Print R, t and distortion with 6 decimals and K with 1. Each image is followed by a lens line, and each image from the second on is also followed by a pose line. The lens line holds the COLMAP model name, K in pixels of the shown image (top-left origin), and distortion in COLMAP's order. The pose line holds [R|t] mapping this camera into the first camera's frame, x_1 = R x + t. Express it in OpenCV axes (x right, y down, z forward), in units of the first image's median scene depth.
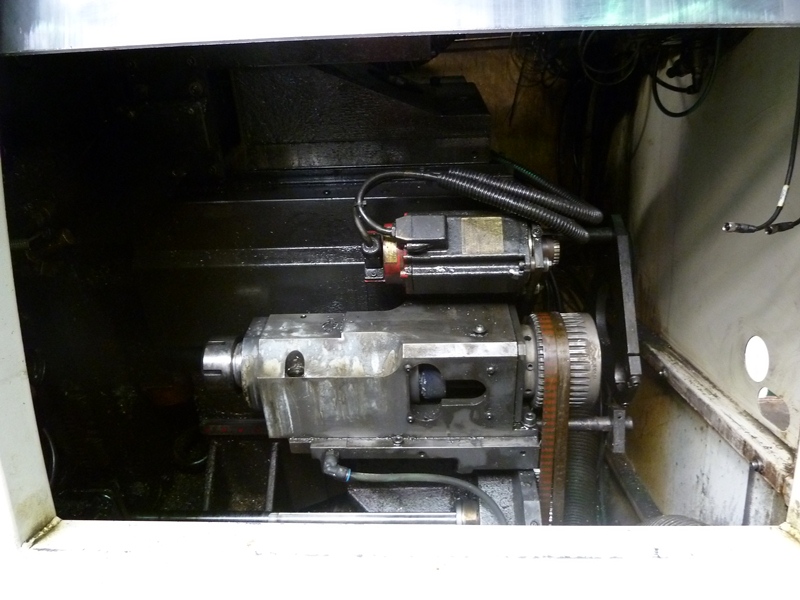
lens RADIAL K [[597.8, 0, 400.0], [0, 597.8, 300.0], [0, 0, 1]] dist [-0.037681, 0.008391]
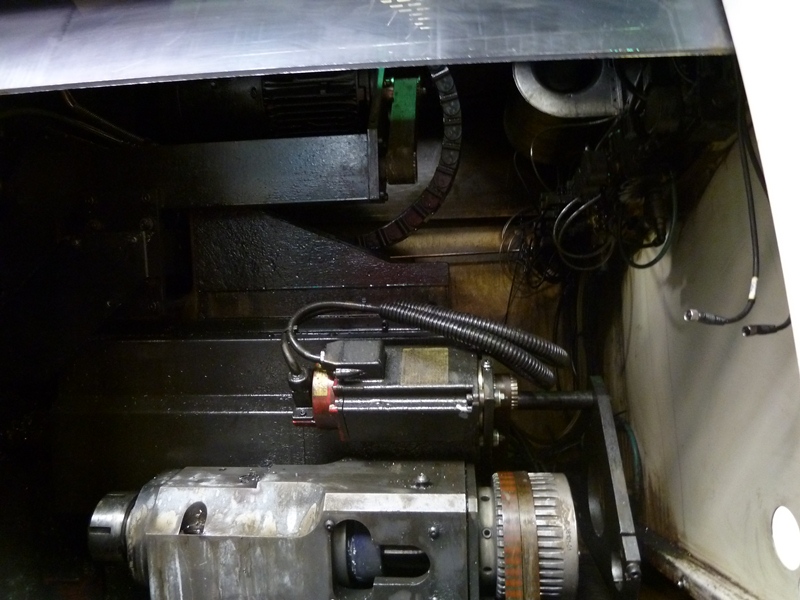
lens RADIAL K [[597.8, 0, 400.0], [0, 597.8, 300.0], [0, 0, 1]] dist [-0.037681, 0.008391]
pose [[0.998355, 0.016217, -0.054996, 0.142682], [-0.037834, 0.907031, -0.419361, 0.166489], [0.043082, 0.420752, 0.906152, 0.159071]]
